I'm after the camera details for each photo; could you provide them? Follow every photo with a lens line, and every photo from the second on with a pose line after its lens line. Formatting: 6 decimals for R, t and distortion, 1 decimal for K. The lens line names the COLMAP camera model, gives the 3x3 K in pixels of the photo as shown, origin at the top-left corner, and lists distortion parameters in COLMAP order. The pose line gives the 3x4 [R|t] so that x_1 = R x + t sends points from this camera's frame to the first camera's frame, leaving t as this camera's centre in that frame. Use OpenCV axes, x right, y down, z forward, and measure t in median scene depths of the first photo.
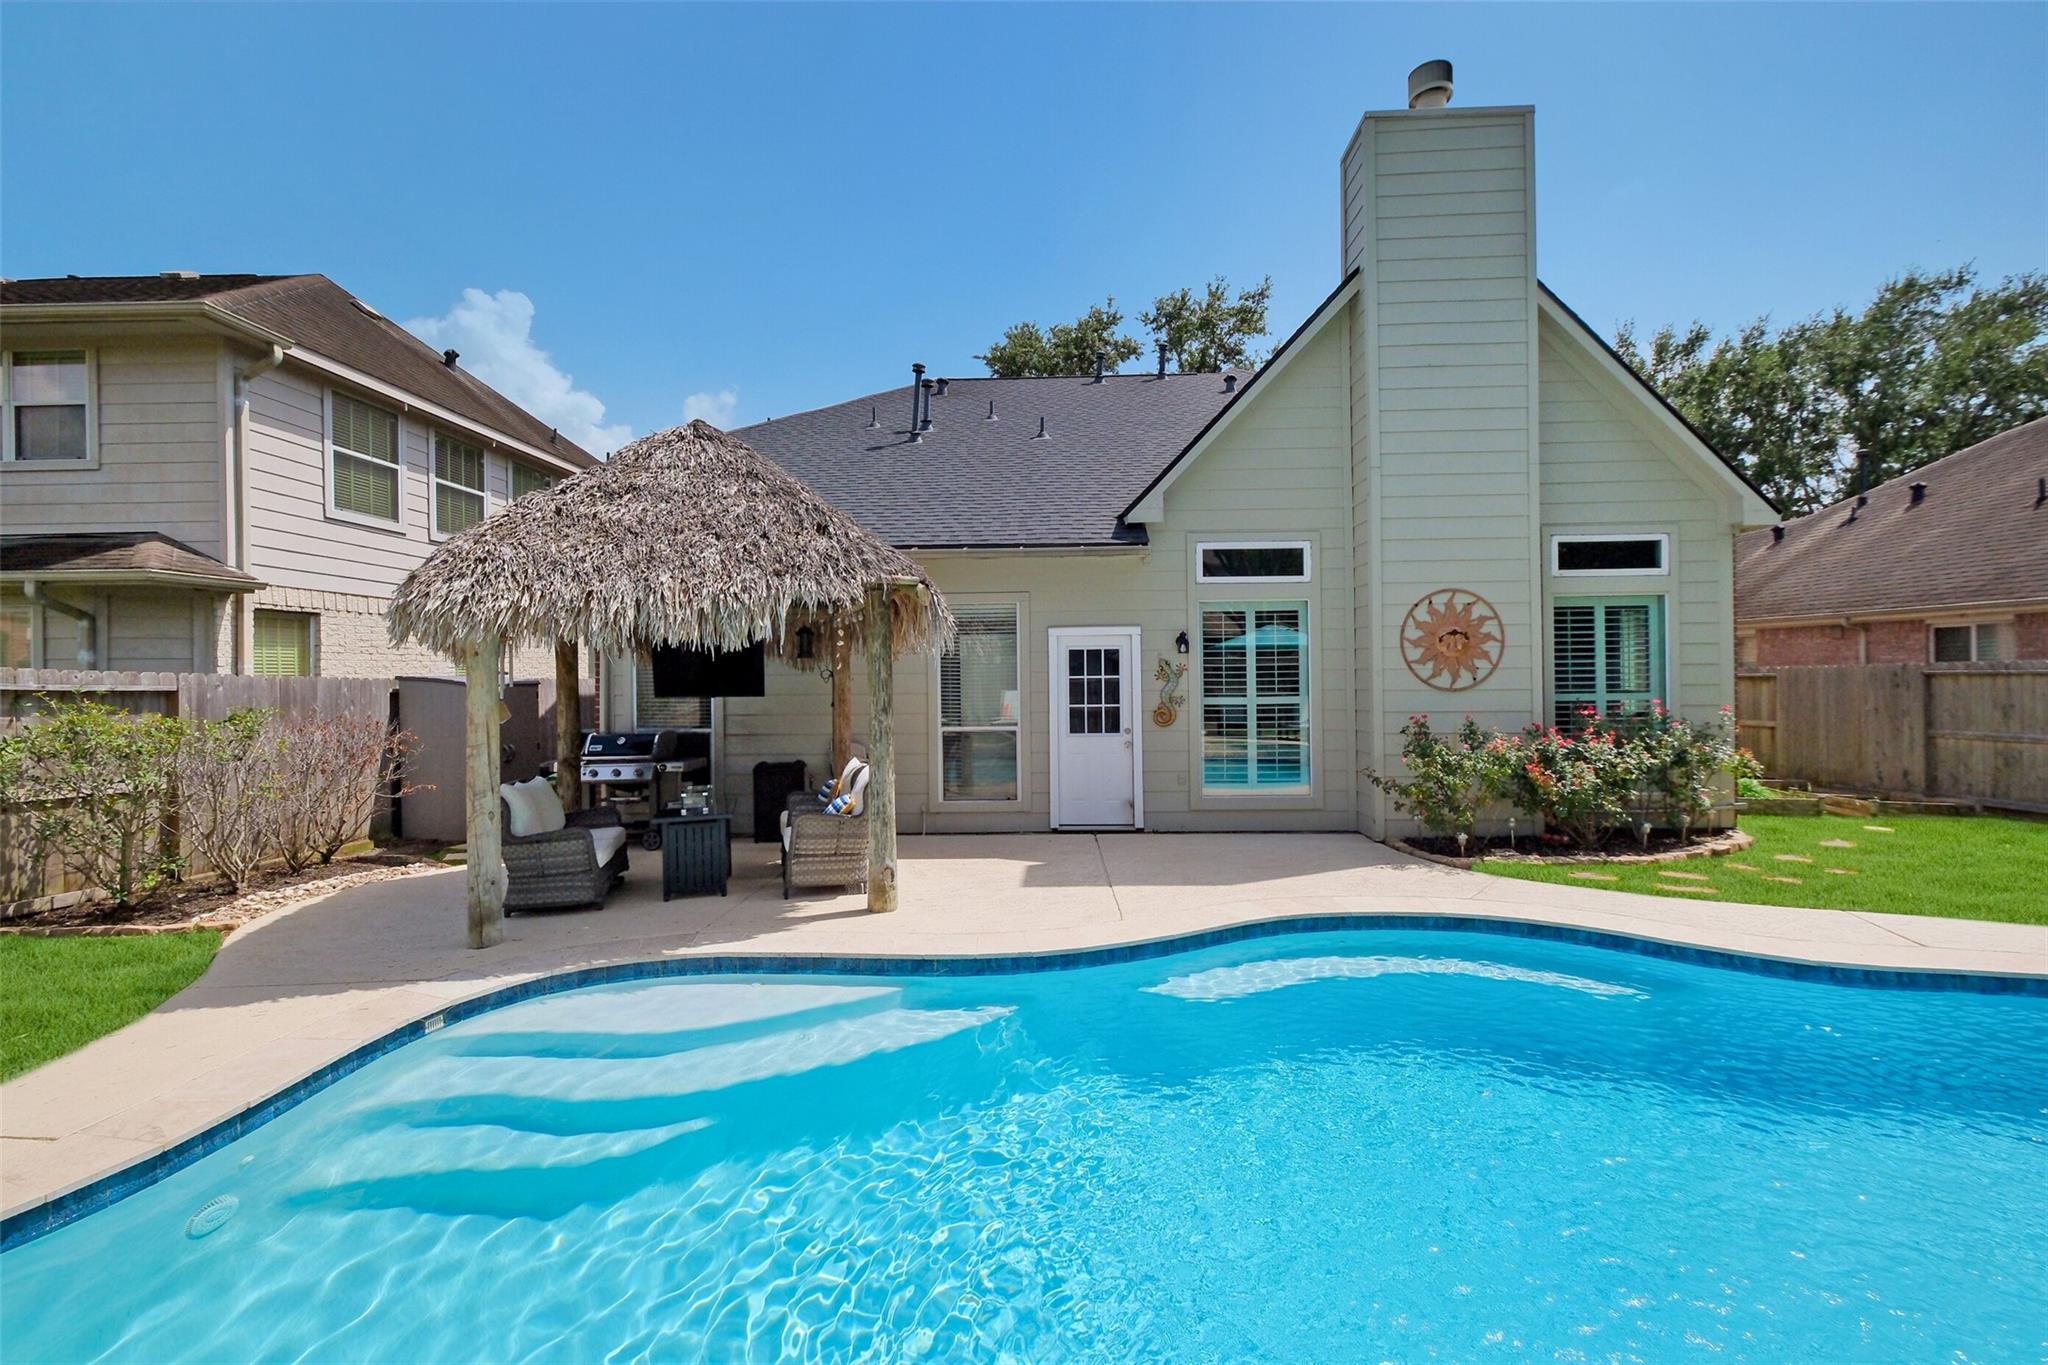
lens RADIAL K [[896.7, 0, 1024.0], [0, 896.7, 682.5], [0, 0, 1]] dist [-0.000963, 0.000110]
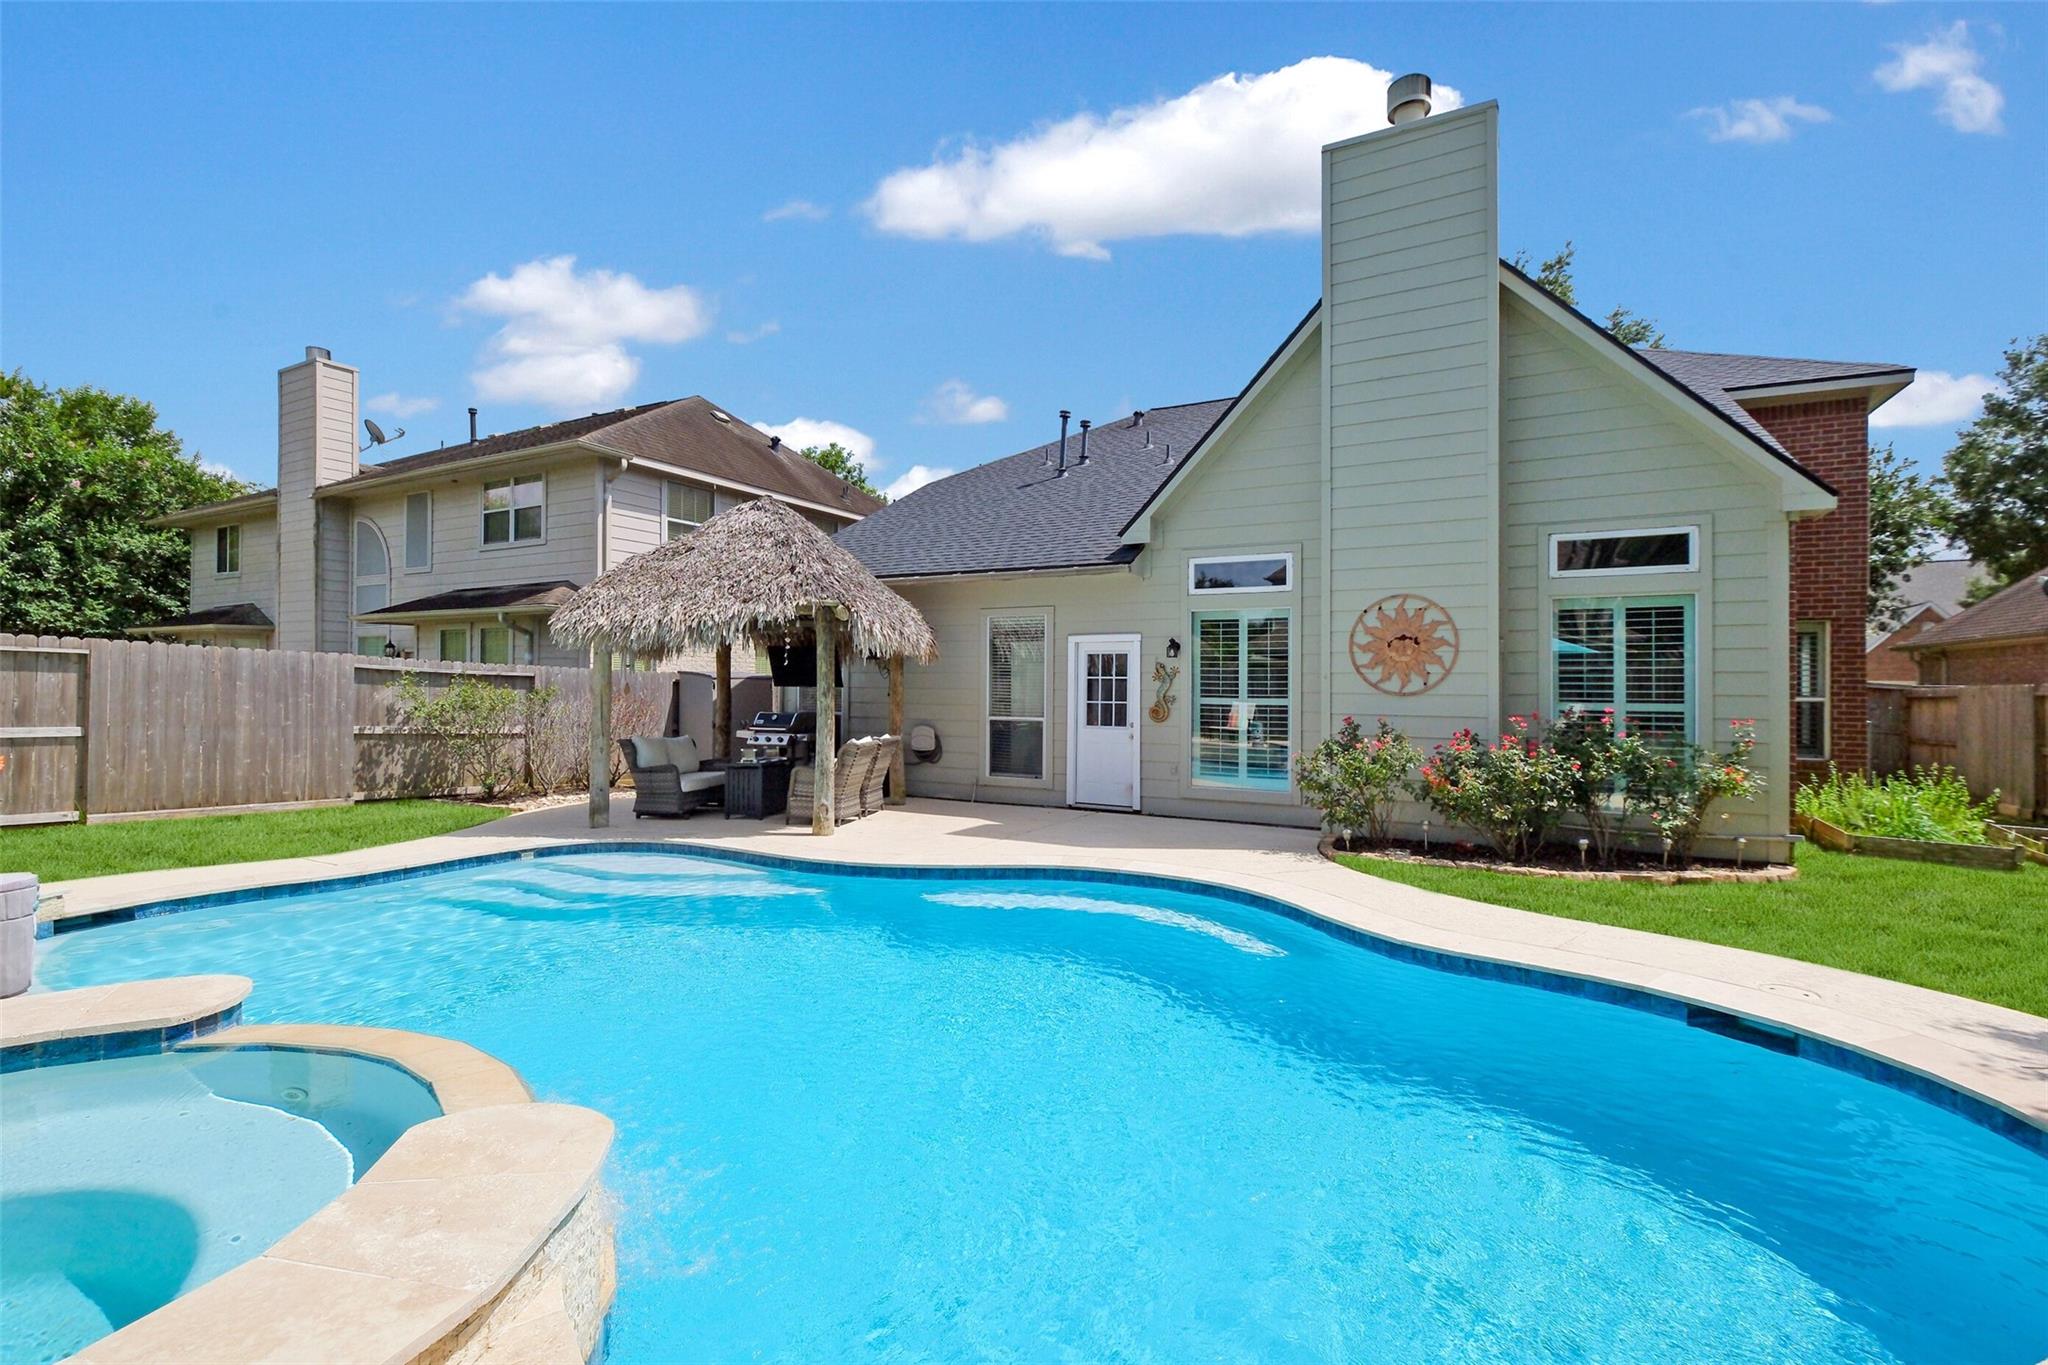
lens RADIAL K [[899.9, 0, 1024.0], [0, 899.9, 682.5], [0, 0, 1]] dist [0.002455, 0.000254]
pose [[0.895916, 0.016085, -0.443933, 0.512912], [-0.020777, 0.999768, -0.005707, 0.009226], [0.443738, 0.014337, 0.896042, -0.096640]]
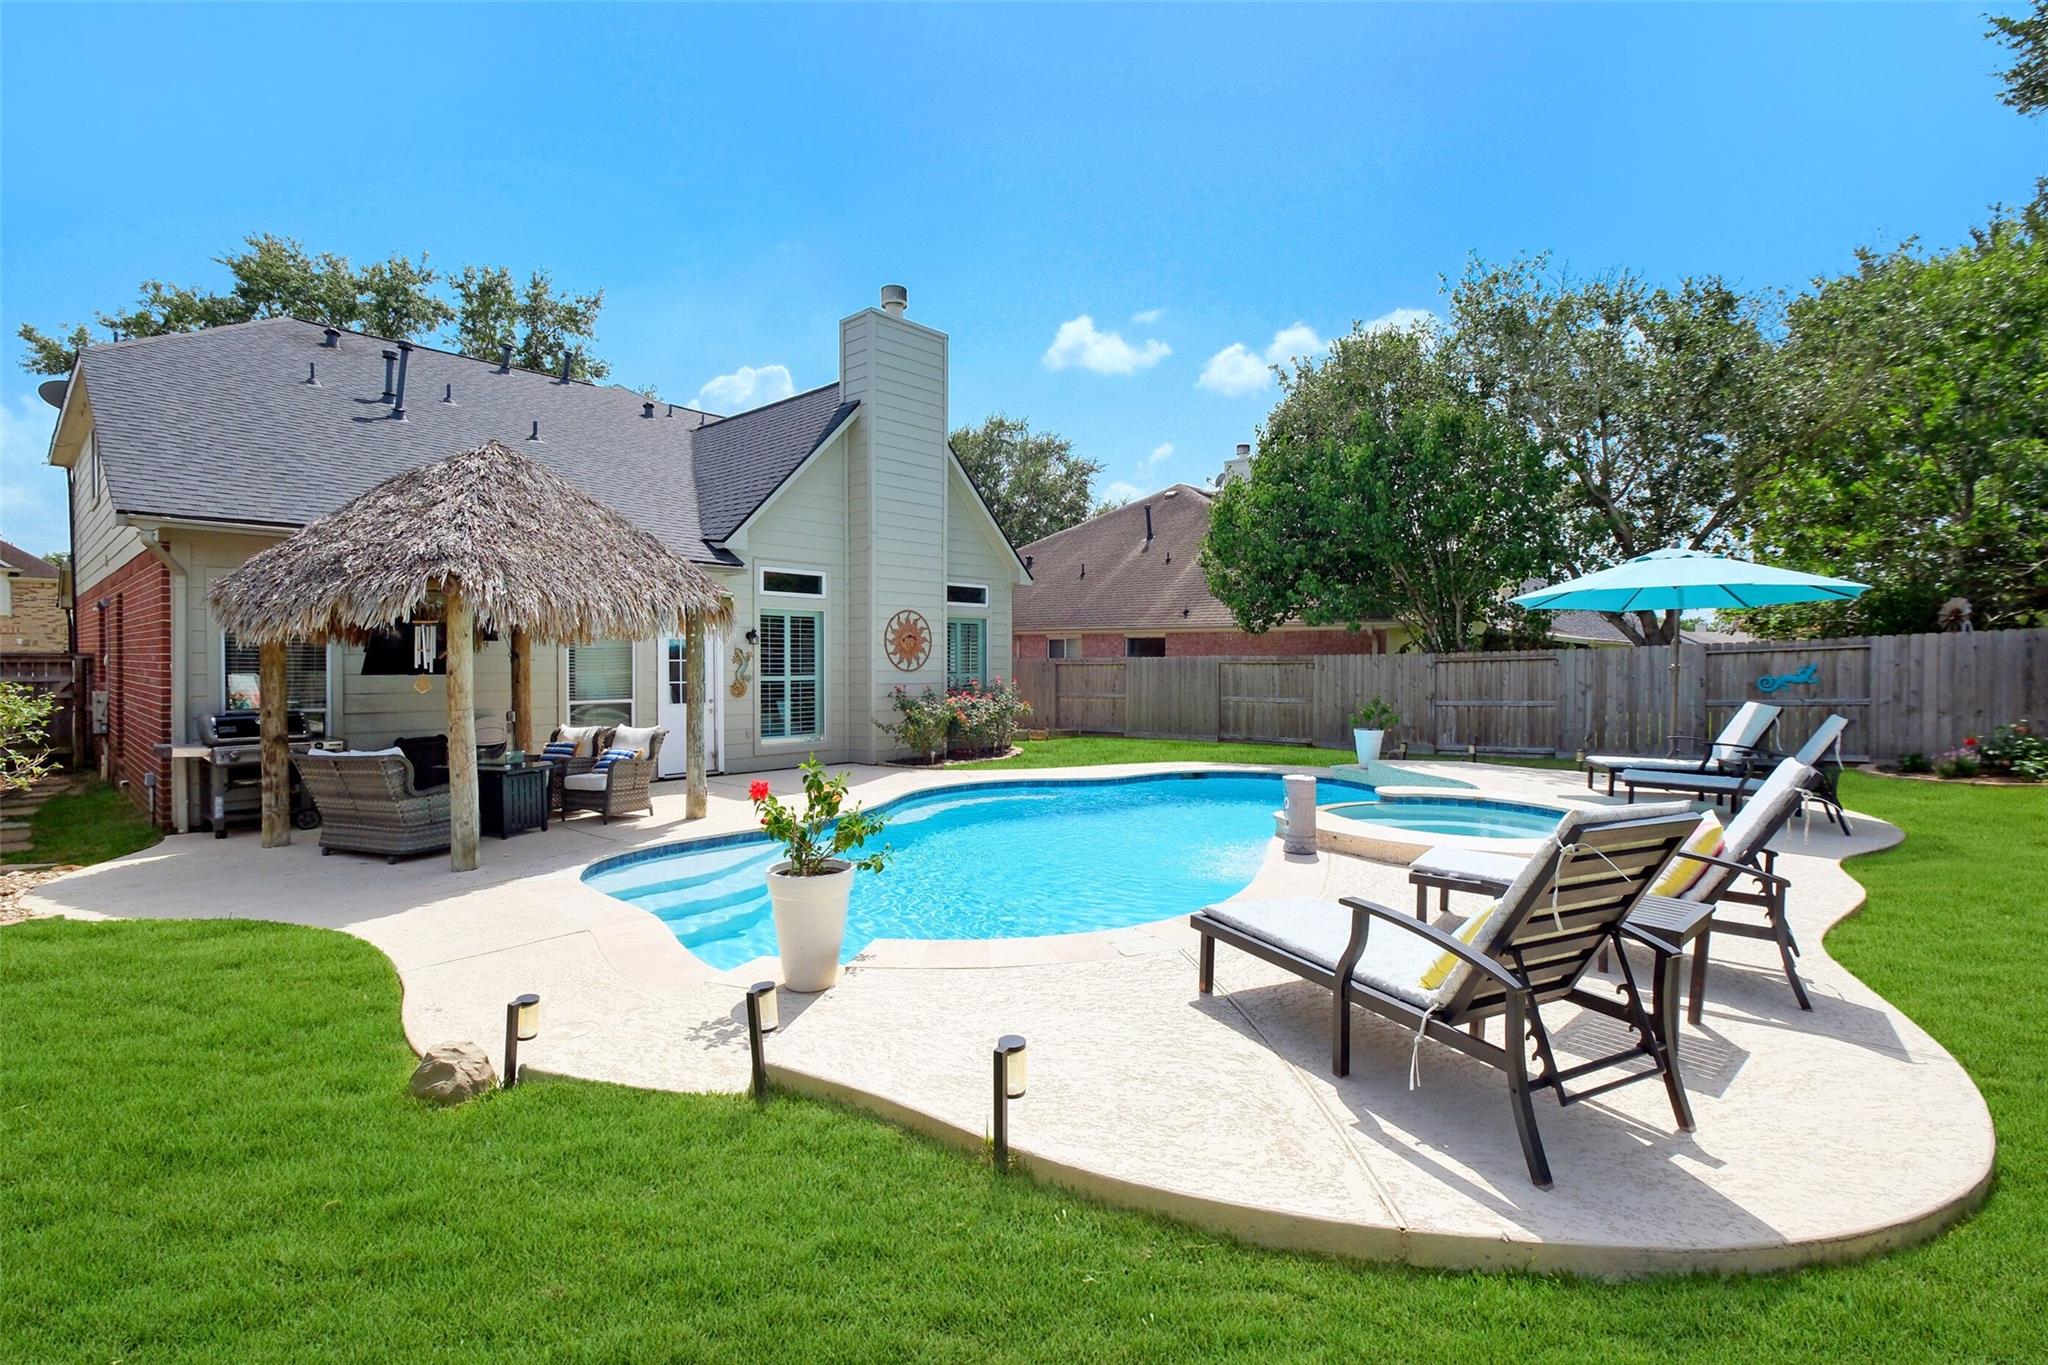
lens RADIAL K [[896.7, 0, 1024.0], [0, 896.7, 682.5], [0, 0, 1]] dist [-0.000963, 0.000110]
pose [[0.649327, -0.006399, 0.760482, -0.615340], [-0.003087, 0.999934, 0.011050, 0.010504], [-0.760503, -0.009523, 0.649265, -0.236084]]
